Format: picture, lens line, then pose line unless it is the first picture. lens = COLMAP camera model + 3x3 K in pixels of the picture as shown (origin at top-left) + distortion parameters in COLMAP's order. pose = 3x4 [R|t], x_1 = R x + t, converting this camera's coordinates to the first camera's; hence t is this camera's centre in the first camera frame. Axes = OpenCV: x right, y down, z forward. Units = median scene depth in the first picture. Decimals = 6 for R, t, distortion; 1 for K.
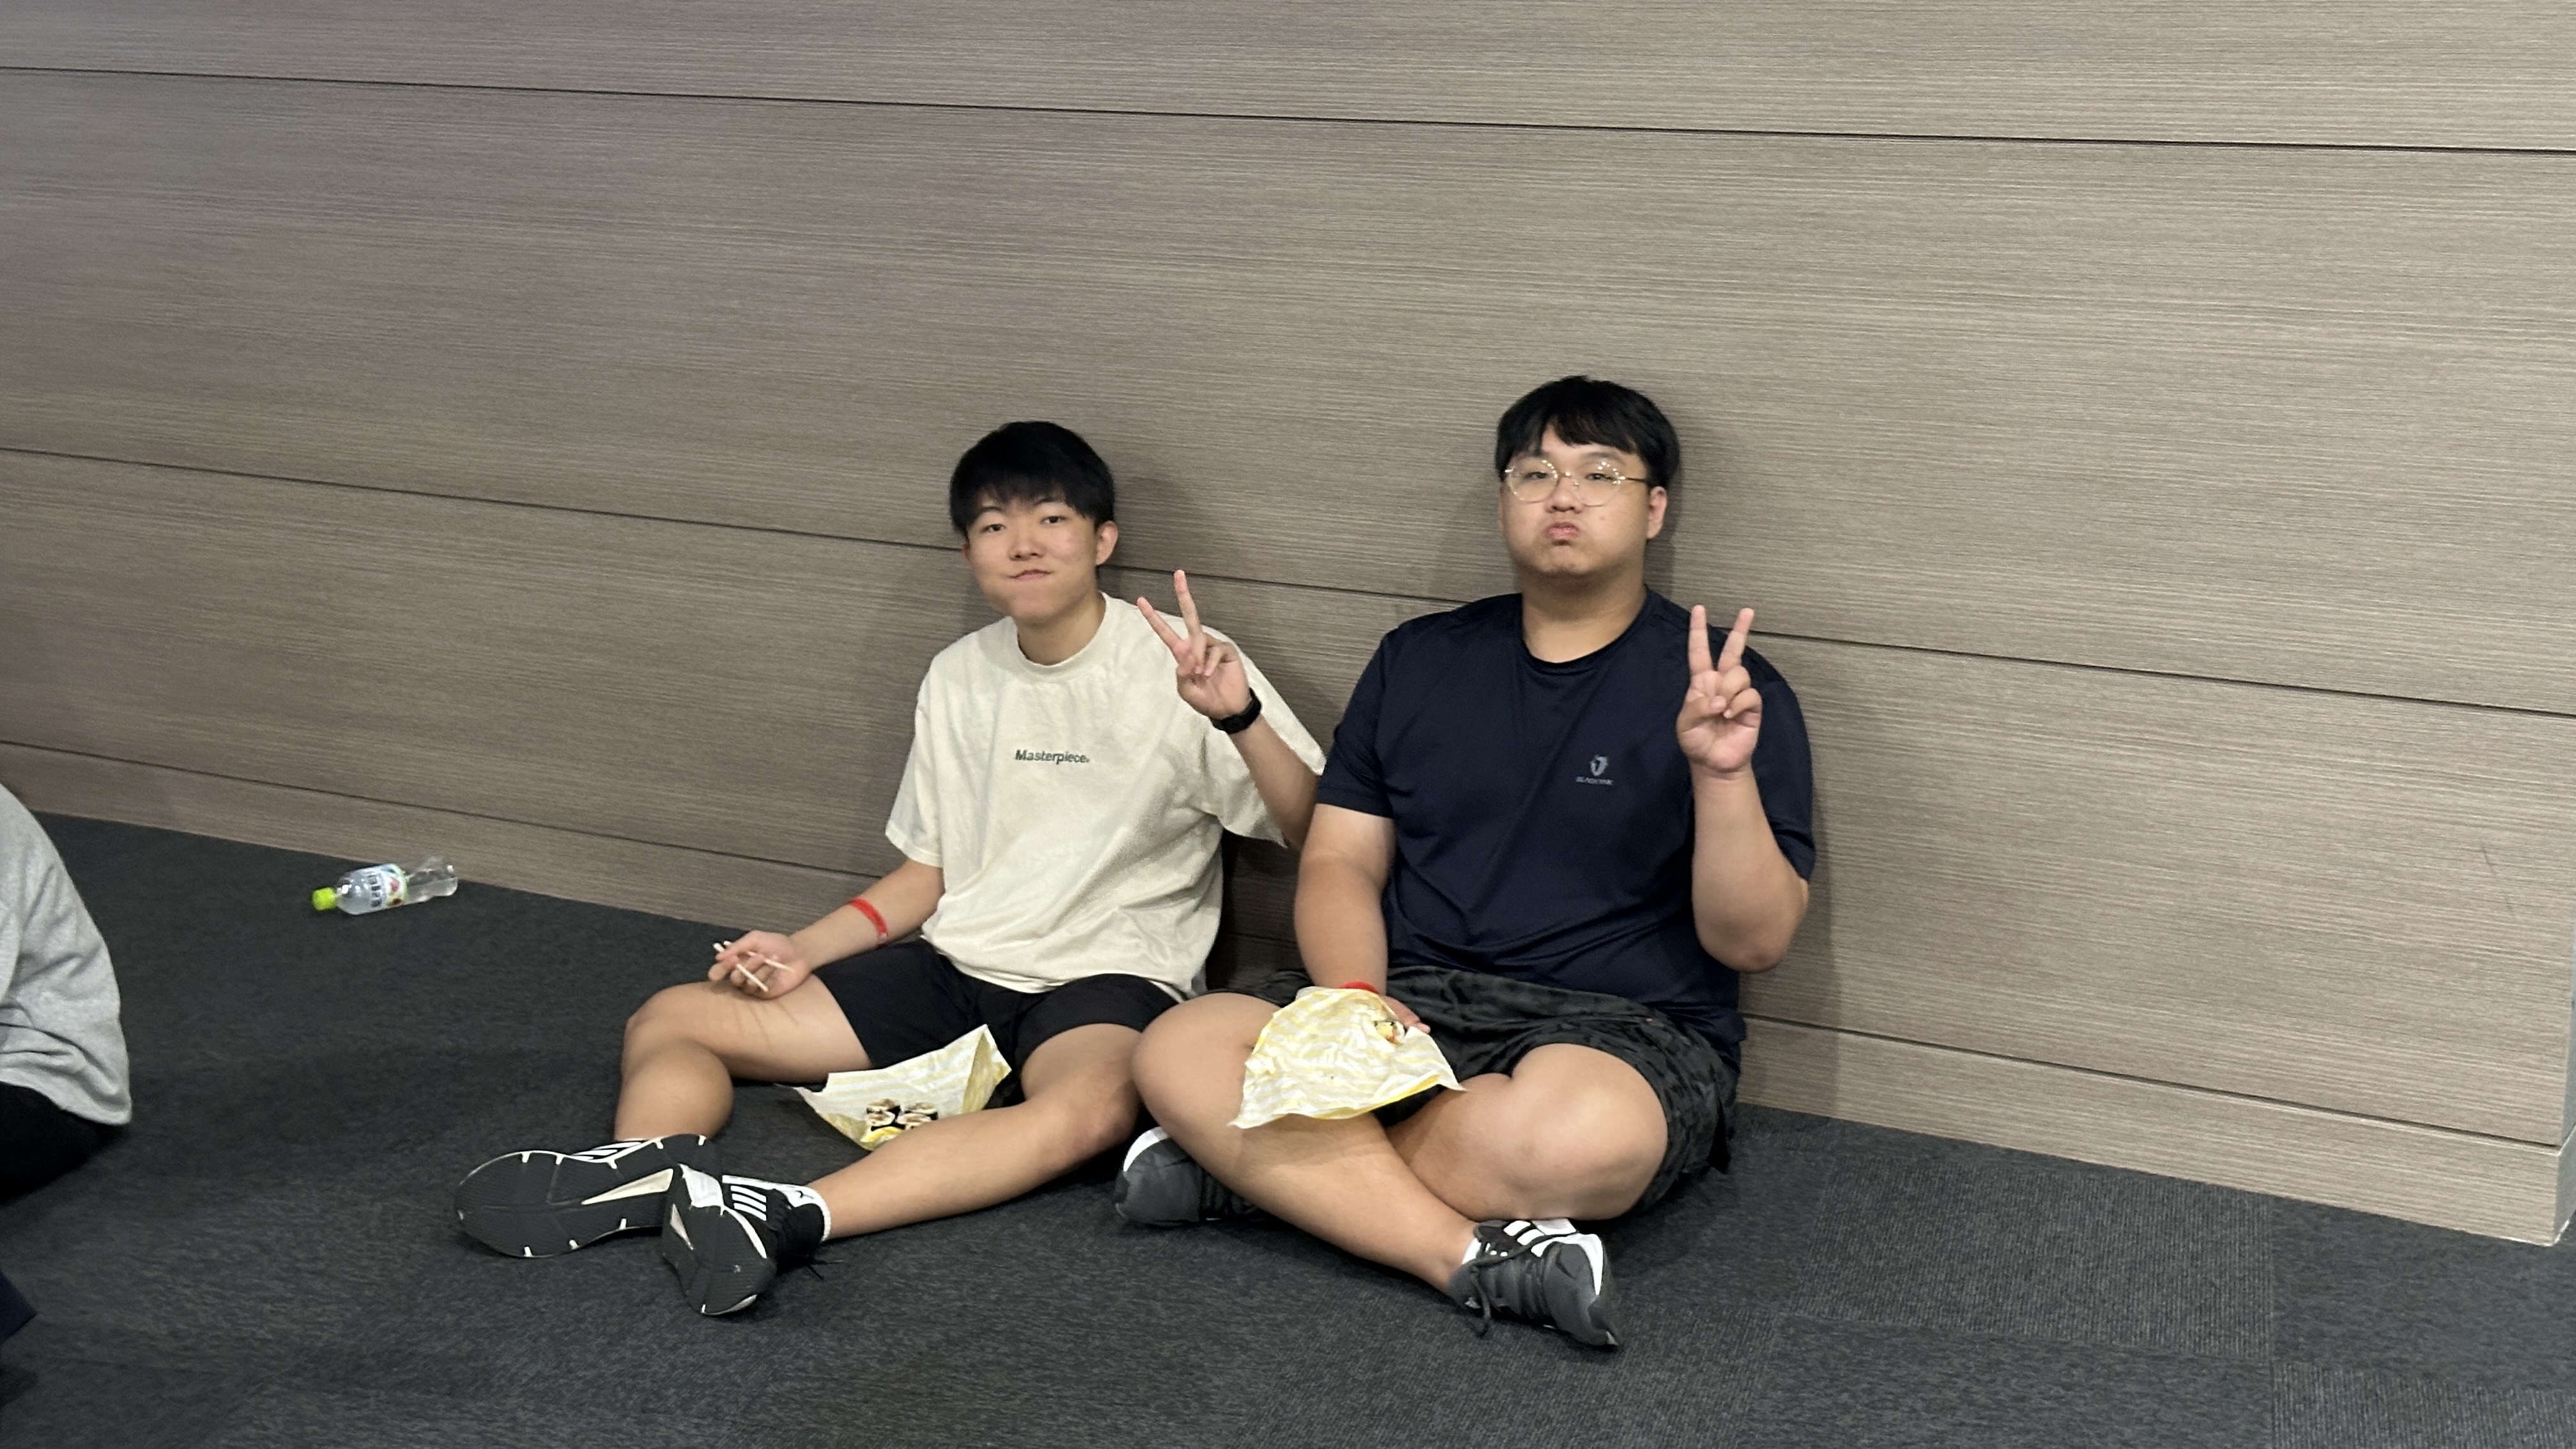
lens RADIAL K [[3505.8, 0, 1275.4], [0, 3505.8, 720.6], [0, 0, 1]] dist [0.103918, 0.000000]
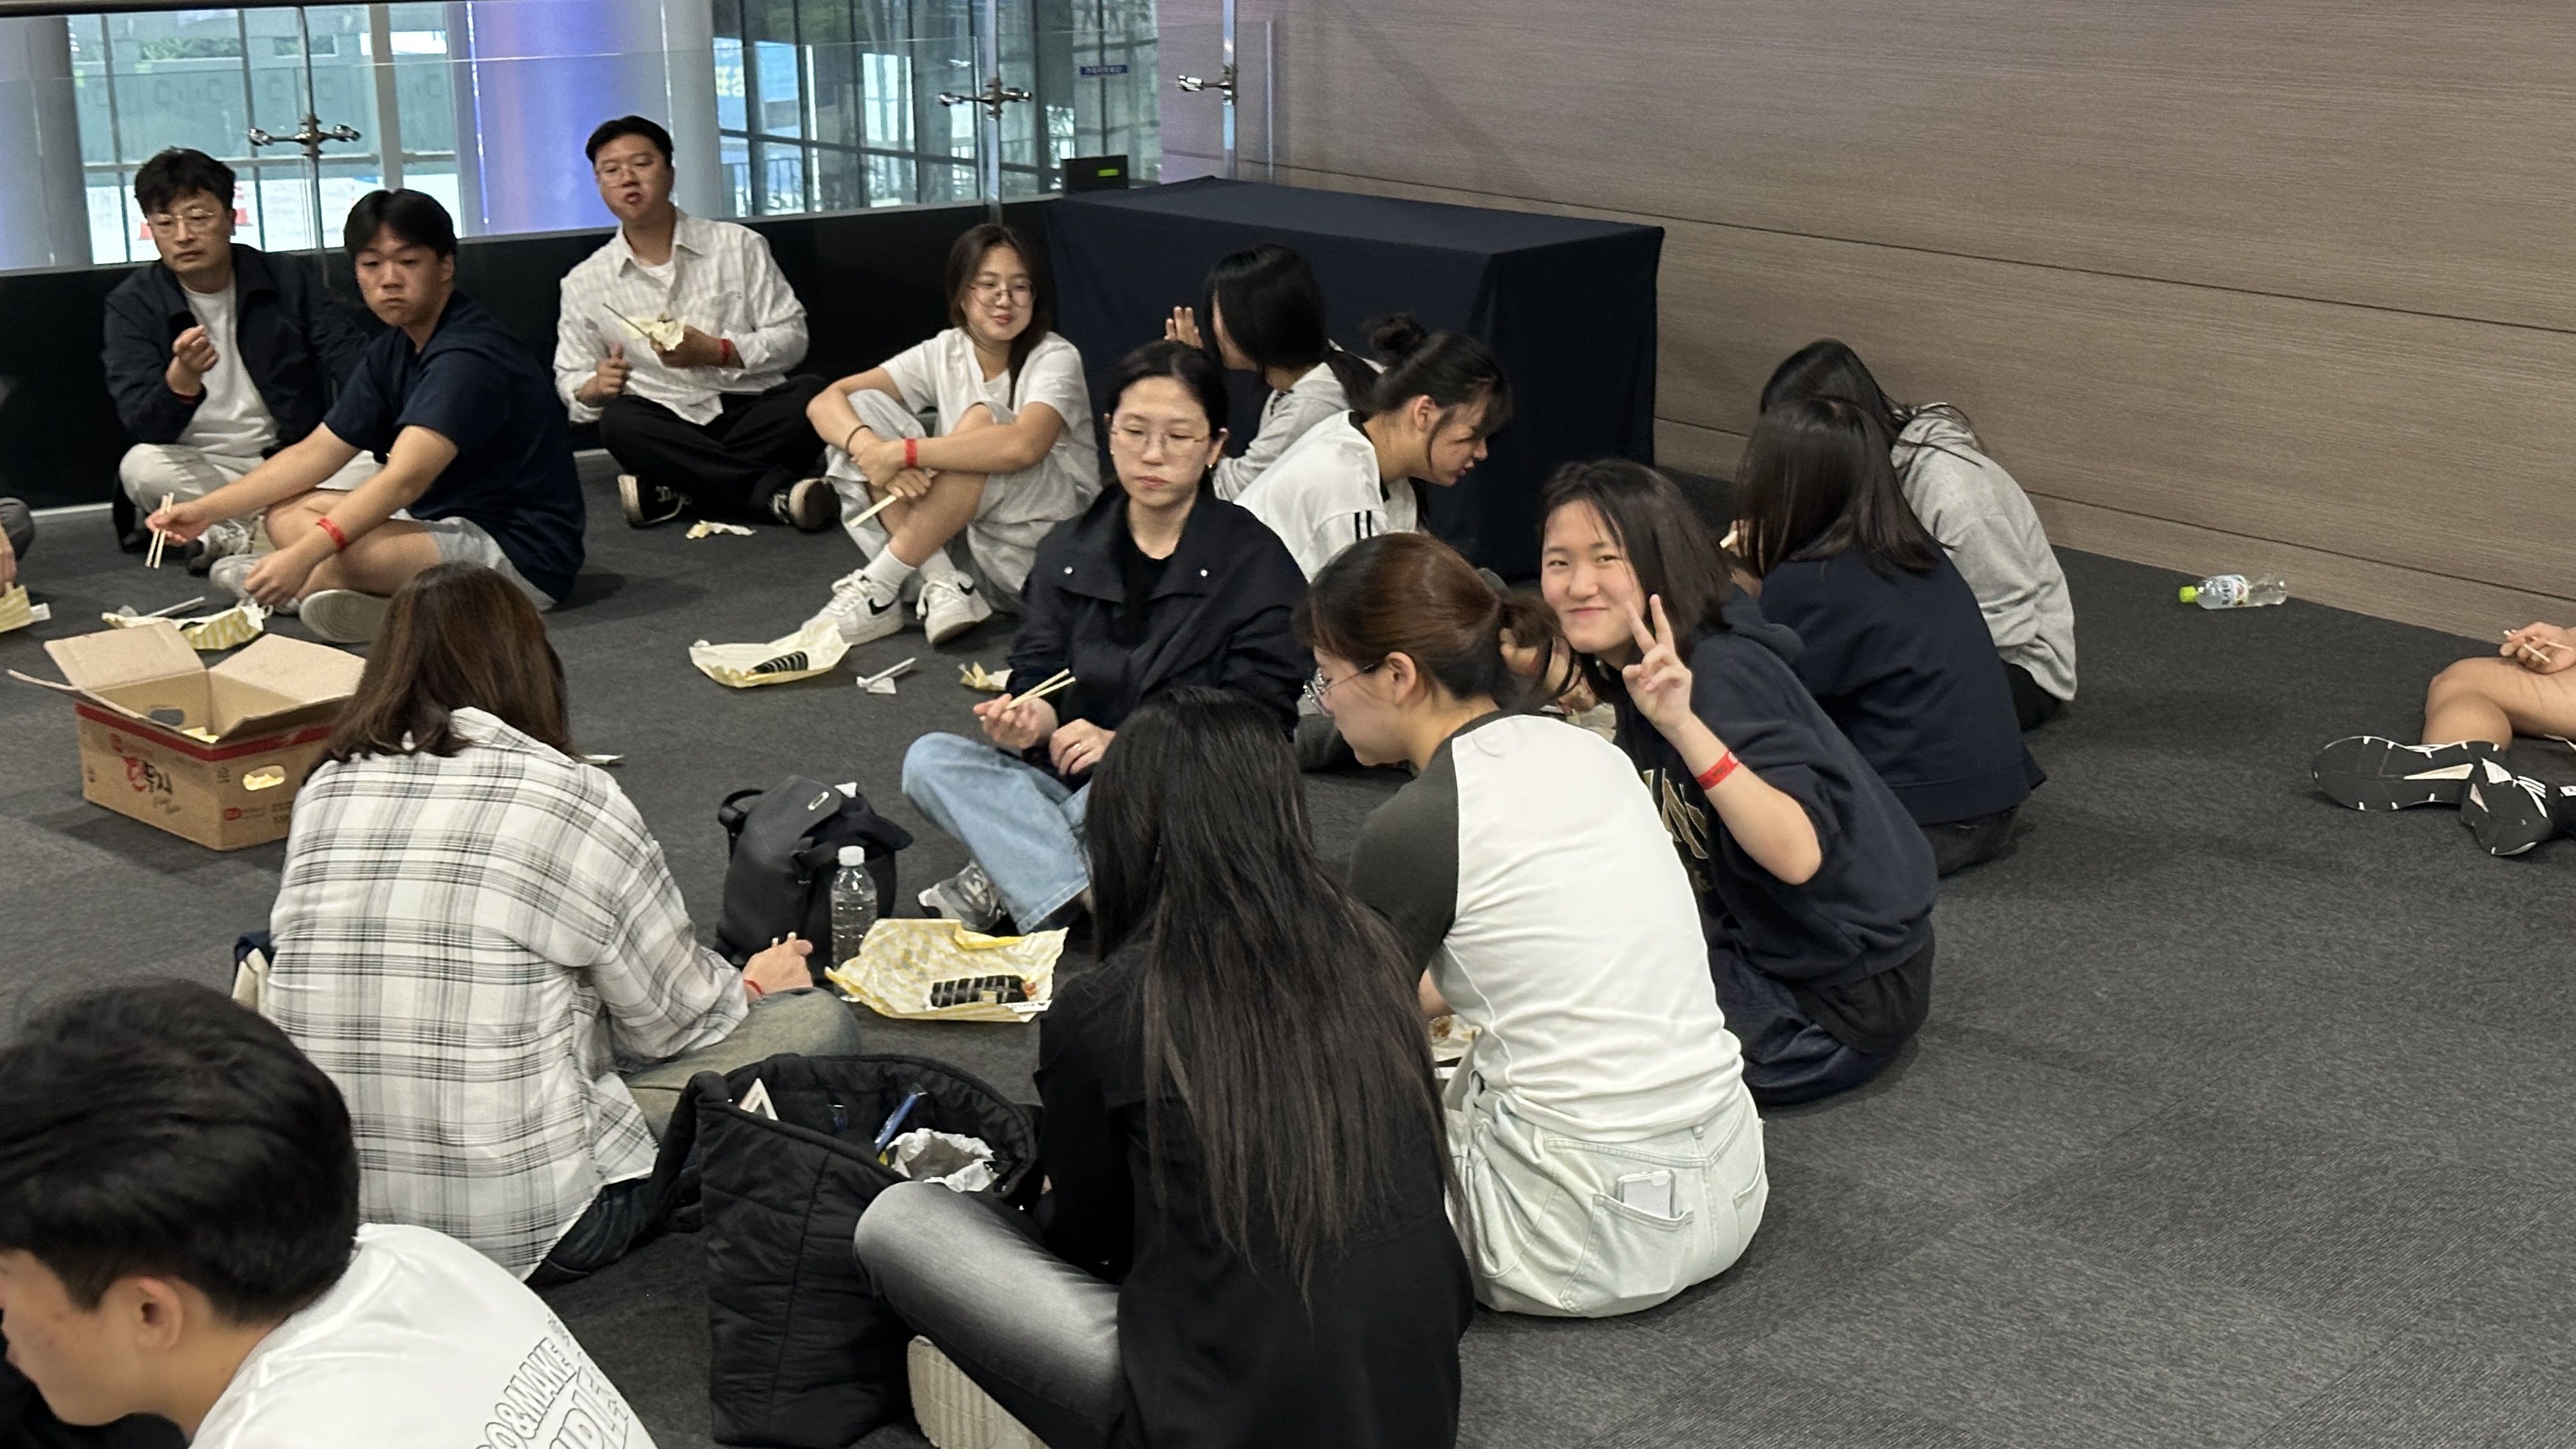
lens RADIAL K [[3505.8, 0, 1399.1], [0, 3505.8, 695.6], [0, 0, 1]] dist [0.103918, 0.000000]
pose [[0.908079, 0.111801, -0.403600, 0.004201], [-0.108973, 0.993590, 0.030049, 0.098102], [0.404372, 0.016695, 0.914442, -0.417311]]
